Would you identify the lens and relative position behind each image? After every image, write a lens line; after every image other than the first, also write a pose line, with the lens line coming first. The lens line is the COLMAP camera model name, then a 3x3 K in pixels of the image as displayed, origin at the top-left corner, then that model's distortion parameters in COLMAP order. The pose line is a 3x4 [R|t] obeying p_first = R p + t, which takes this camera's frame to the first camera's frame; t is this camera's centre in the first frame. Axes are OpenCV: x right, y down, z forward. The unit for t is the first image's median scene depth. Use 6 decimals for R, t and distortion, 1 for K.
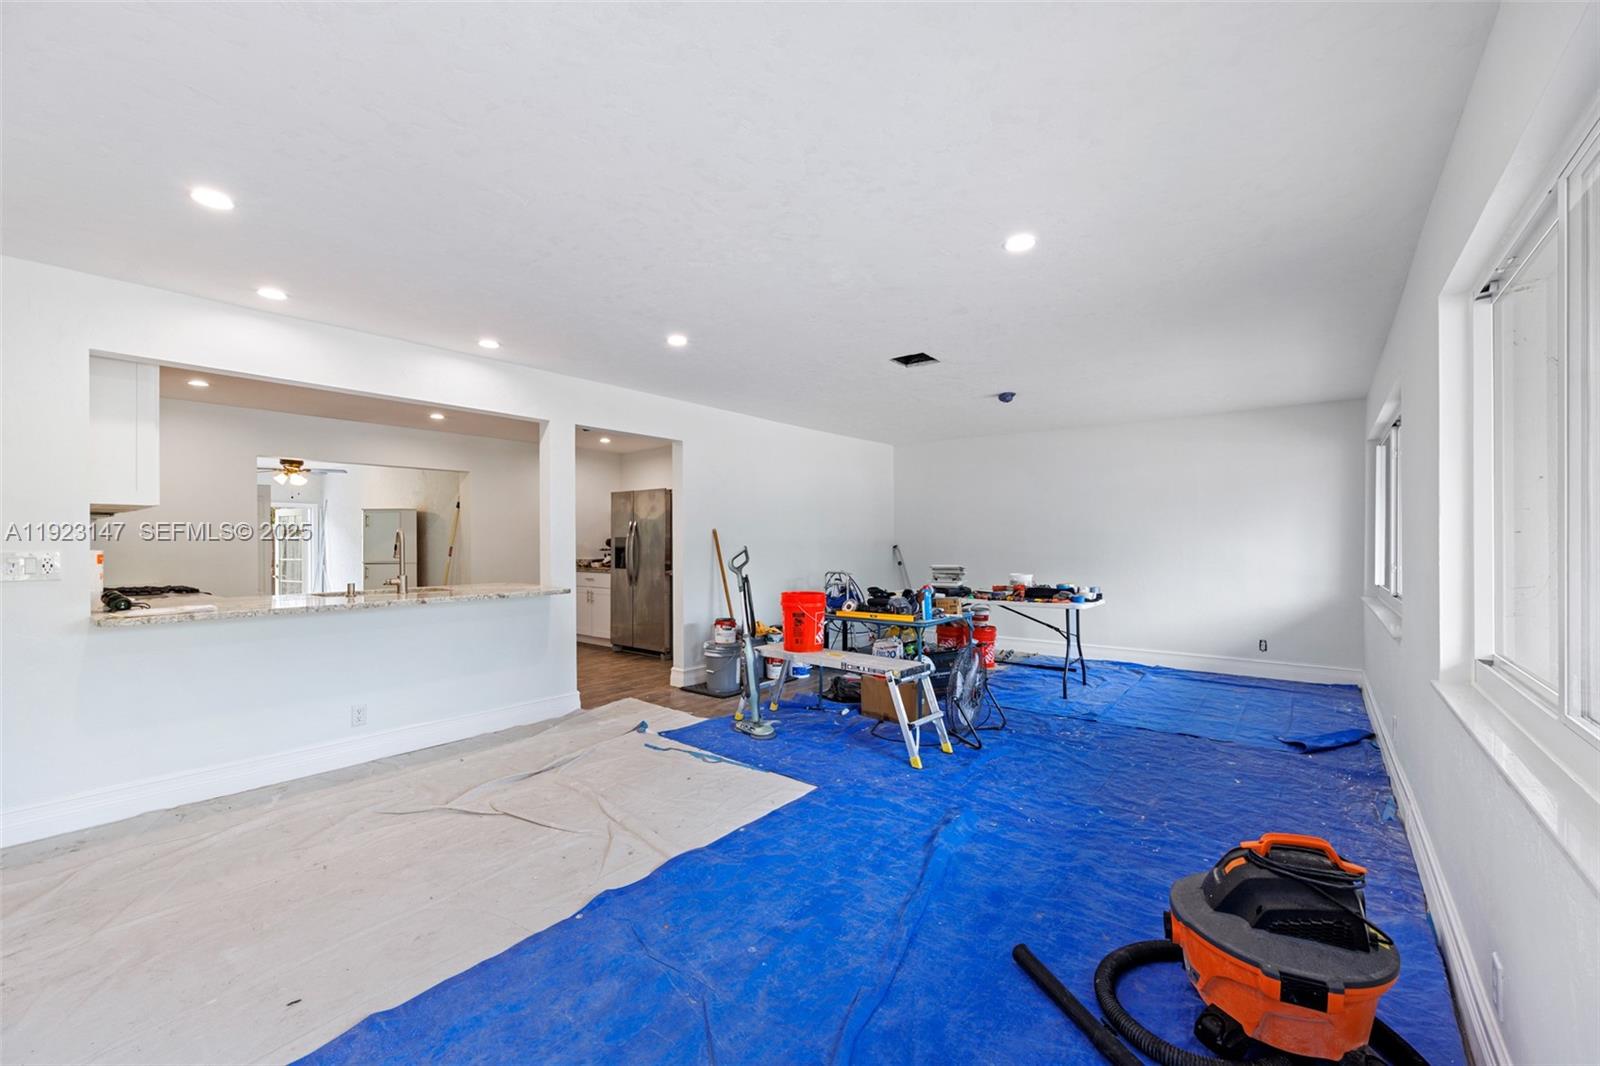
lens RADIAL K [[638.1, 0, 792.6], [0, 638.1, 533.3], [0, 0, 1]] dist [-0.001003, -0.000315]
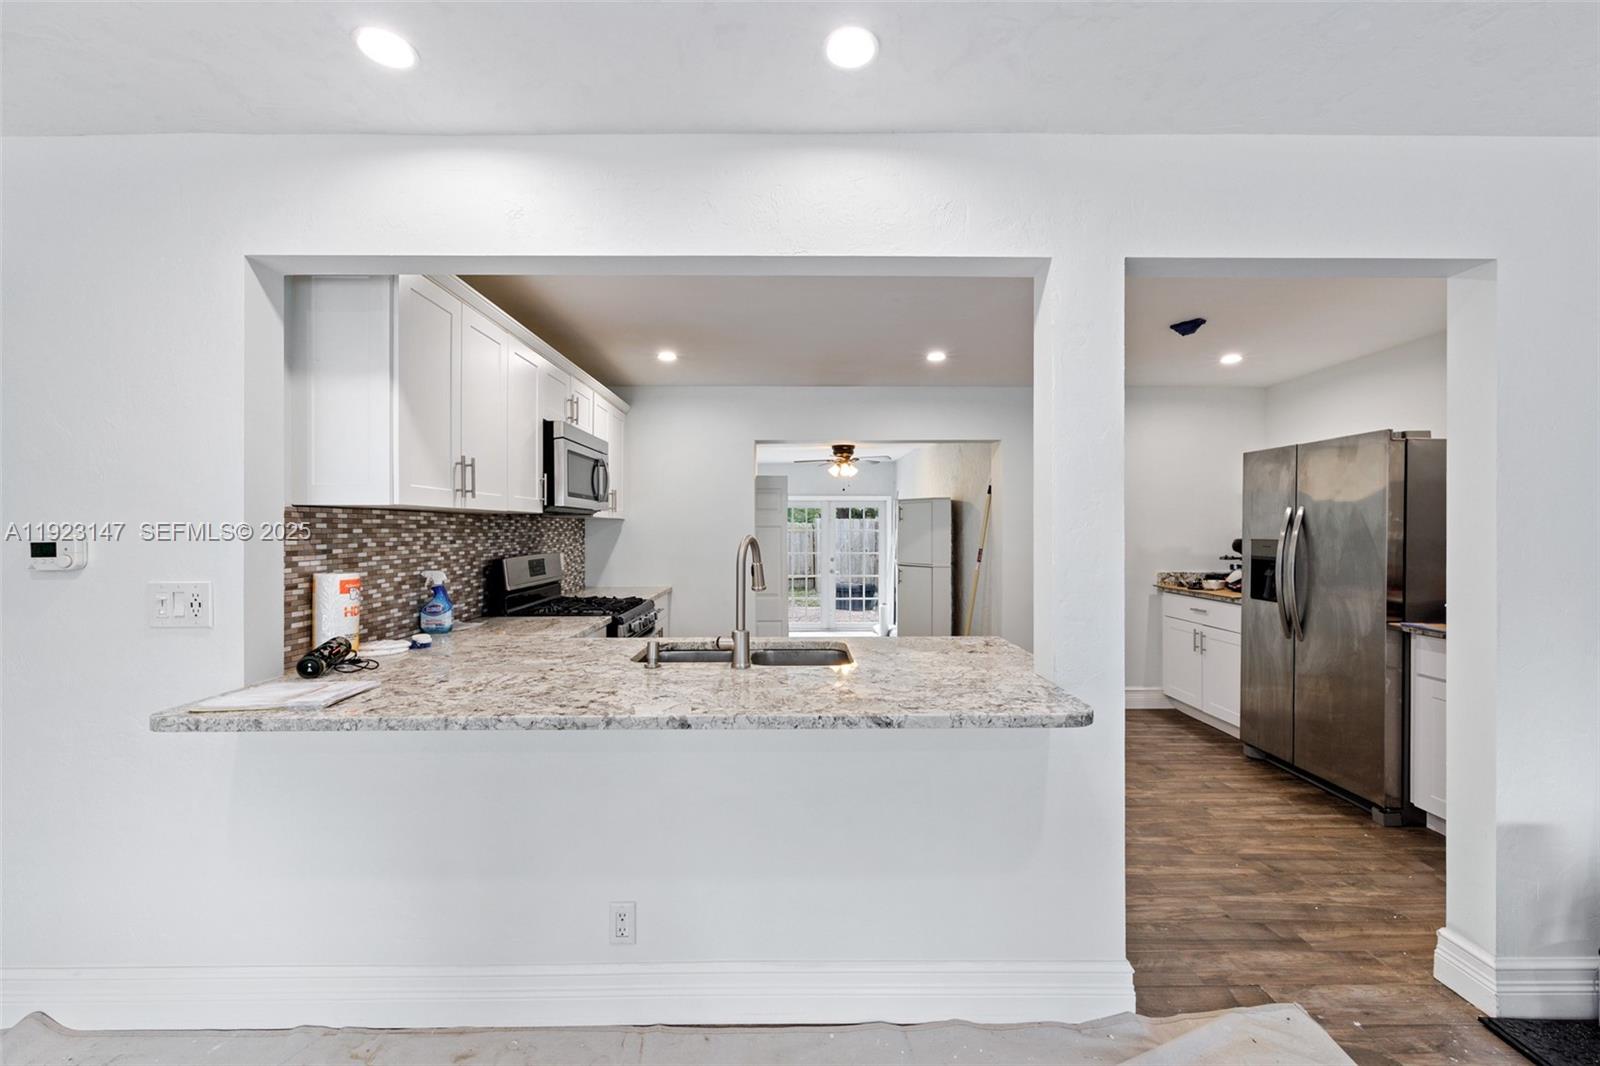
lens RADIAL K [[638.1, 0, 792.6], [0, 638.1, 533.3], [0, 0, 1]] dist [-0.001003, -0.000315]
pose [[0.622517, 0.009448, -0.782550, -0.106346], [0.007374, 0.999812, 0.017937, -0.010402], [0.782572, -0.016936, 0.622330, 0.390503]]
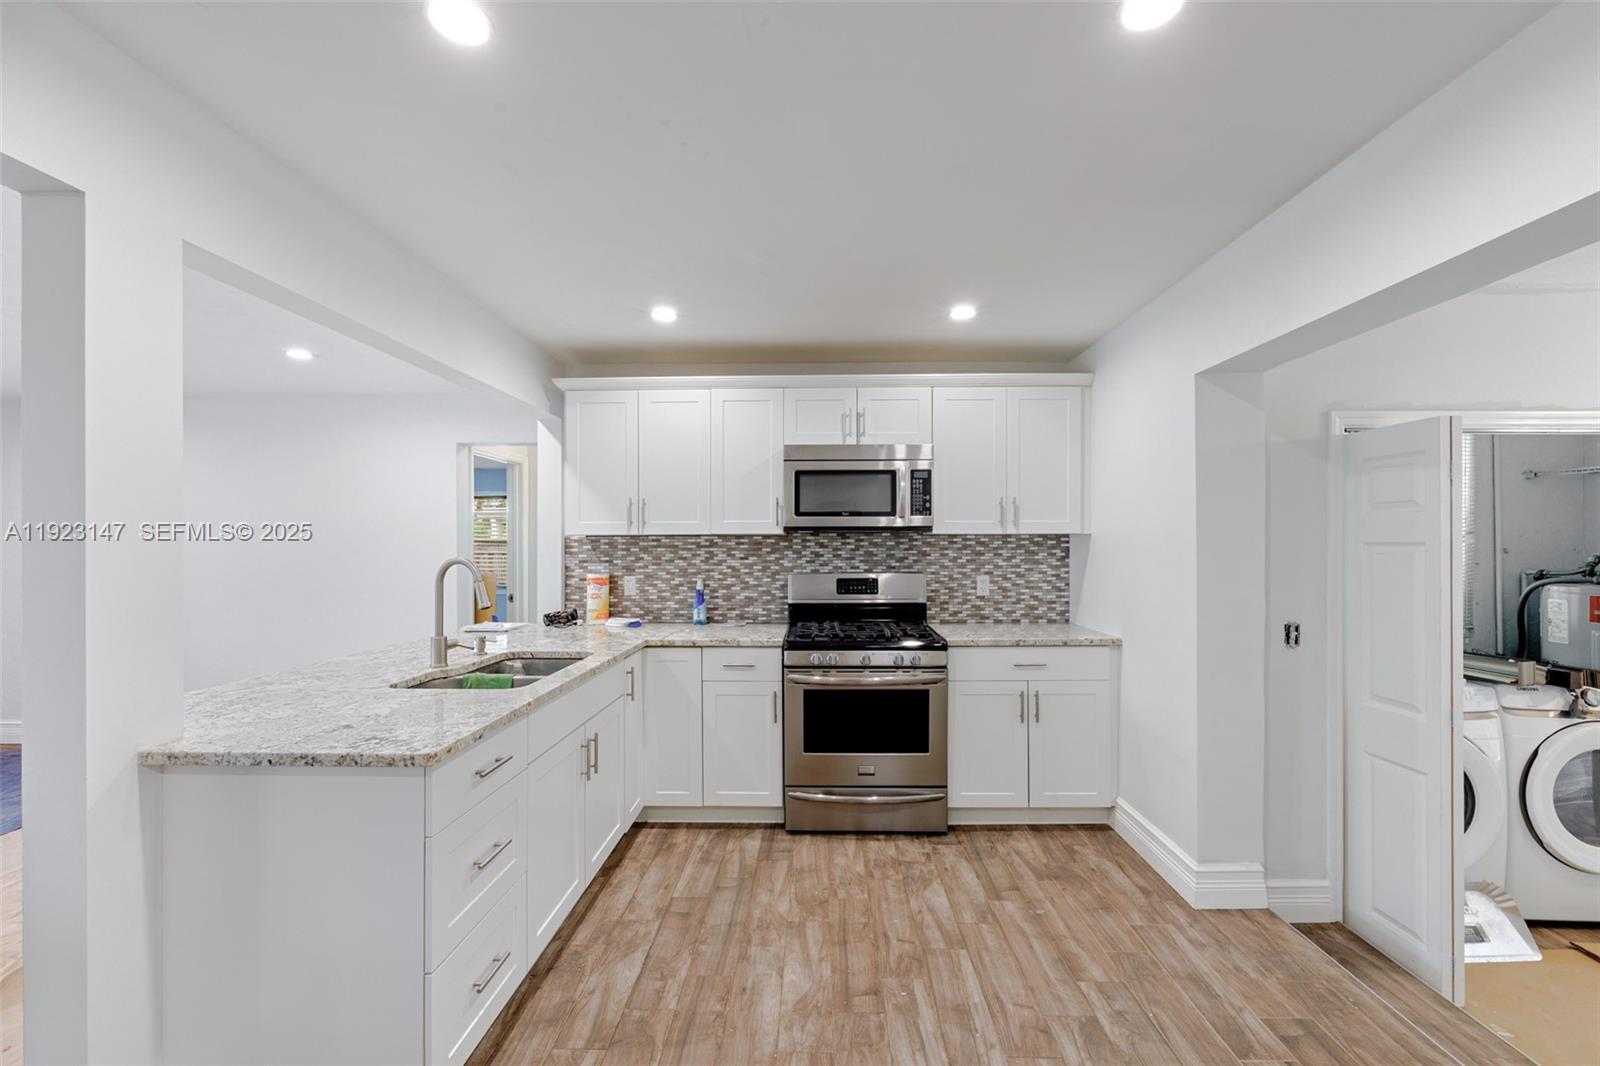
lens RADIAL K [[651.9, 0, 794.6], [0, 651.9, 542.0], [0, 0, 1]] dist [-0.001514, 0.000588]
pose [[-0.795022, 0.006221, -0.606549, -0.233162], [0.014169, 0.999865, -0.008316, -0.008156], [0.606416, -0.015206, -0.795003, 0.796749]]
